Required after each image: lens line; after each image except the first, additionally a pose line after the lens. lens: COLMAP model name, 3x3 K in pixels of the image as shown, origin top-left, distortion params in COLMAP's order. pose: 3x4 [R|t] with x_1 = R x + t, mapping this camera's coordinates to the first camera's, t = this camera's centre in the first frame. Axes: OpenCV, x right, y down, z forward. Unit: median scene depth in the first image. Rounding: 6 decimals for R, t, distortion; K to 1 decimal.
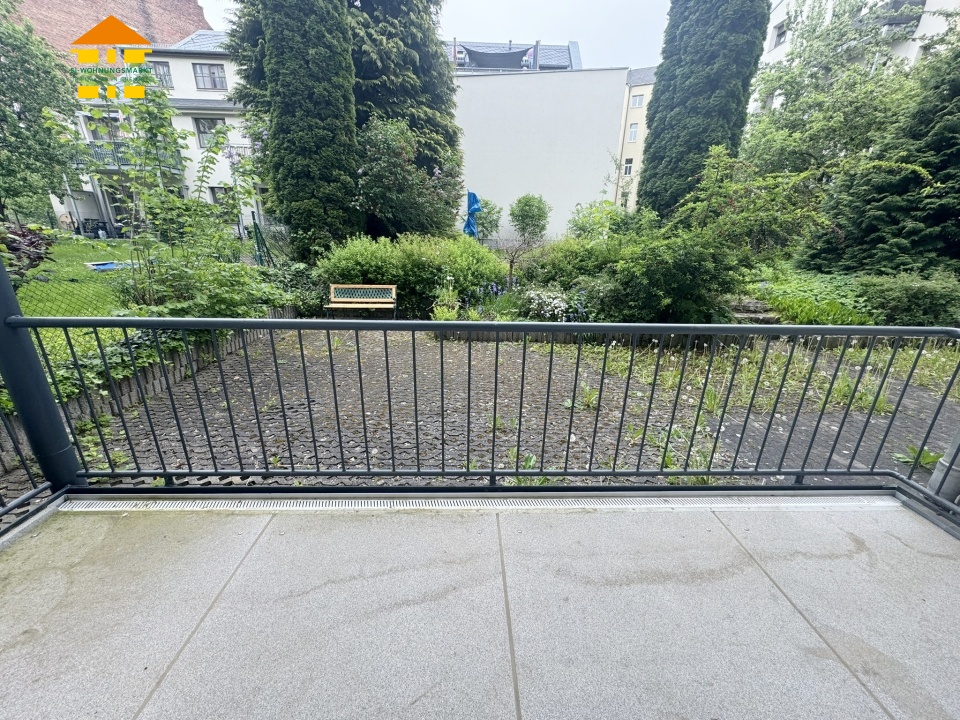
lens RADIAL K [[384.2, 0, 480.0], [0, 384.2, 360.0], [0, 0, 1]] dist [-0.003162, -0.000245]
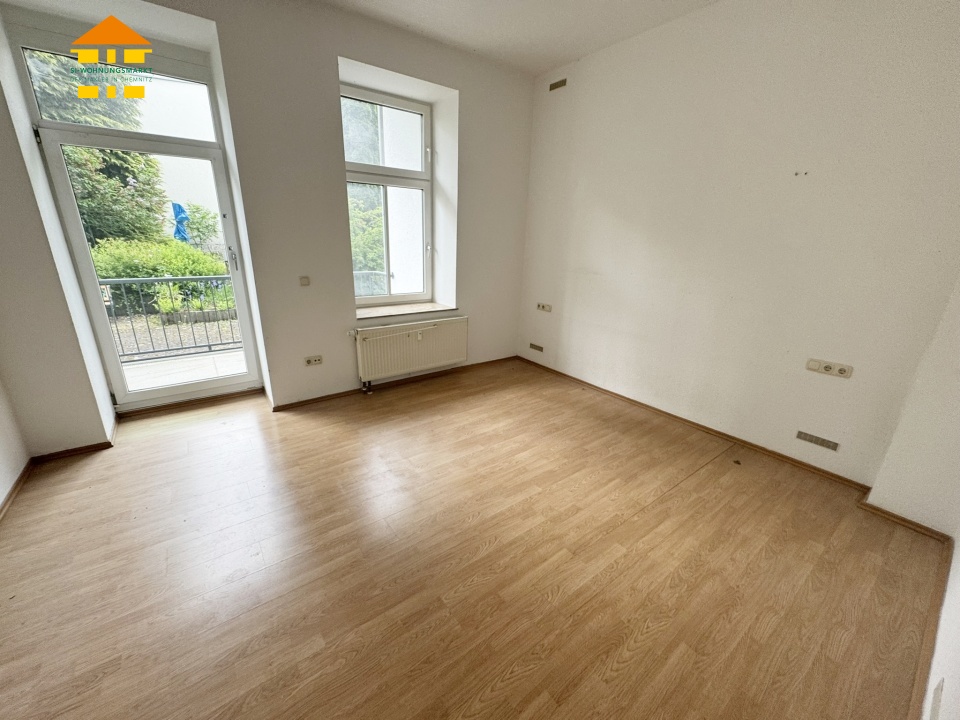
lens RADIAL K [[384.2, 0, 480.0], [0, 384.2, 360.0], [0, 0, 1]] dist [-0.003162, -0.000245]
pose [[0.823039, -0.172331, 0.541210, 0.026224], [0.176973, 0.983234, 0.043949, 0.136711], [-0.539710, 0.059608, 0.839738, -0.430383]]
